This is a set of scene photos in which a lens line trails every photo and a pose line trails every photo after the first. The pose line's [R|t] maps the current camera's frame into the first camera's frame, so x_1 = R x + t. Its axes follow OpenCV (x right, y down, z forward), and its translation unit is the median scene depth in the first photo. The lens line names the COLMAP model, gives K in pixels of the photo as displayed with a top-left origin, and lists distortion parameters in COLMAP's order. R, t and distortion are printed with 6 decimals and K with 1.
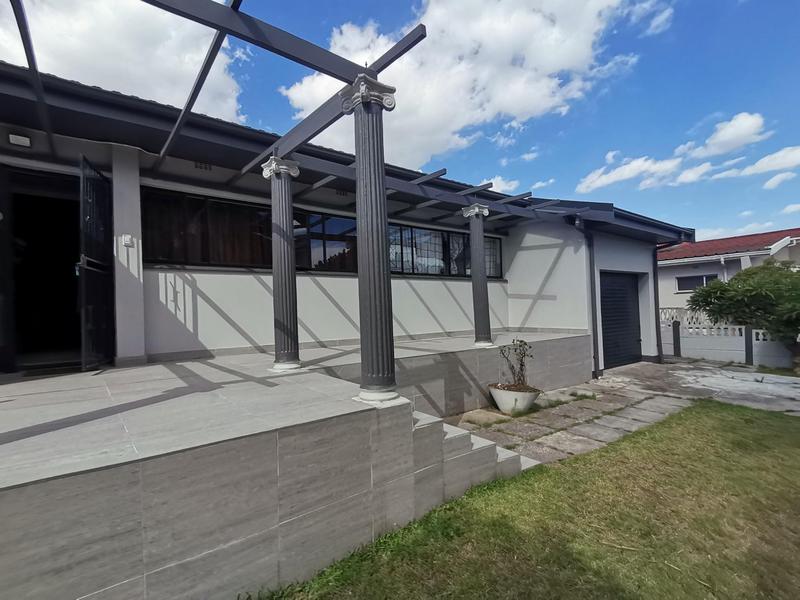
lens RADIAL K [[398.0, 0, 399.9], [0, 398.0, 300.8], [0, 0, 1]] dist [0.032452, -0.023662]
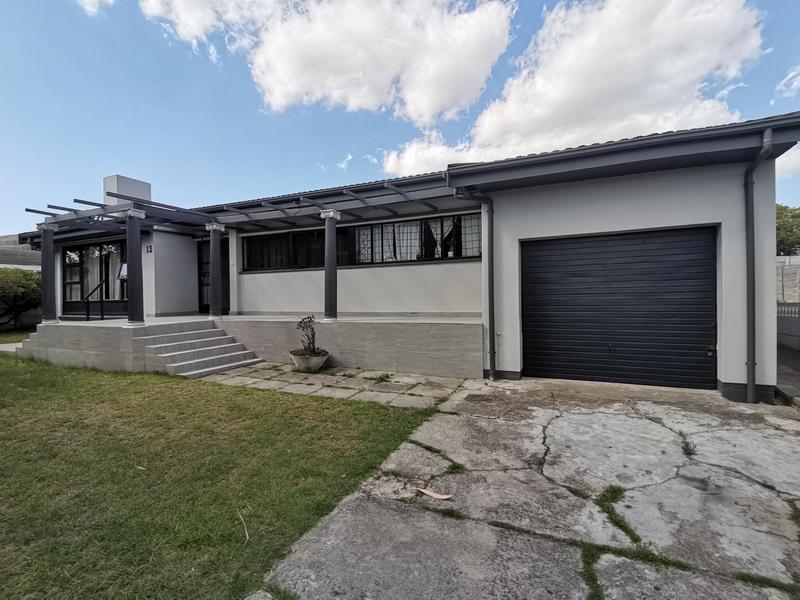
lens RADIAL K [[398.0, 0, 394.1], [0, 398.0, 299.4], [0, 0, 1]] dist [0.032452, -0.023662]
pose [[0.447531, 0.019642, -0.894053, 1.006297], [0.022186, 0.999207, 0.033057, 0.004094], [0.893993, -0.034630, 0.446740, 0.432494]]
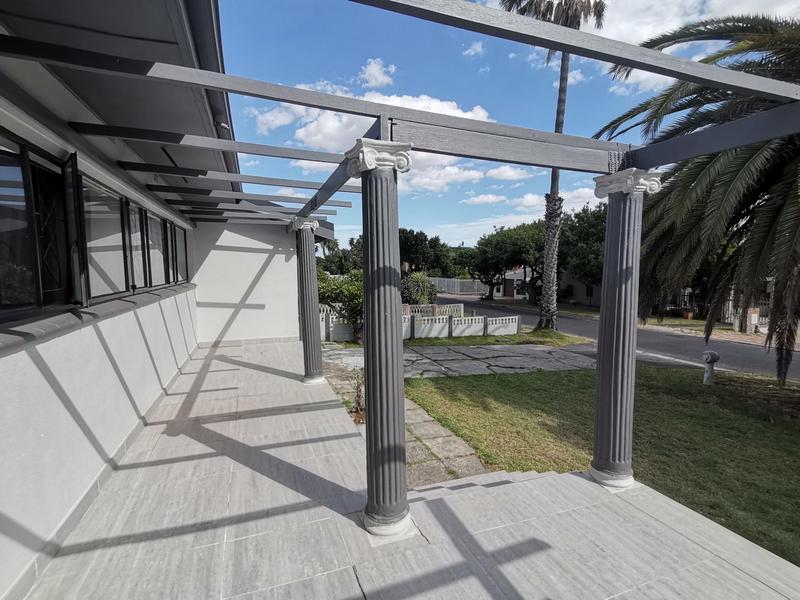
lens RADIAL K [[398.0, 0, 395.8], [0, 398.0, 302.8], [0, 0, 1]] dist [0.032452, -0.023662]
pose [[0.305843, -0.062907, 0.950001, -0.385376], [-0.020791, 0.997136, 0.072721, -0.087107], [-0.951855, -0.041993, 0.303659, 0.403938]]
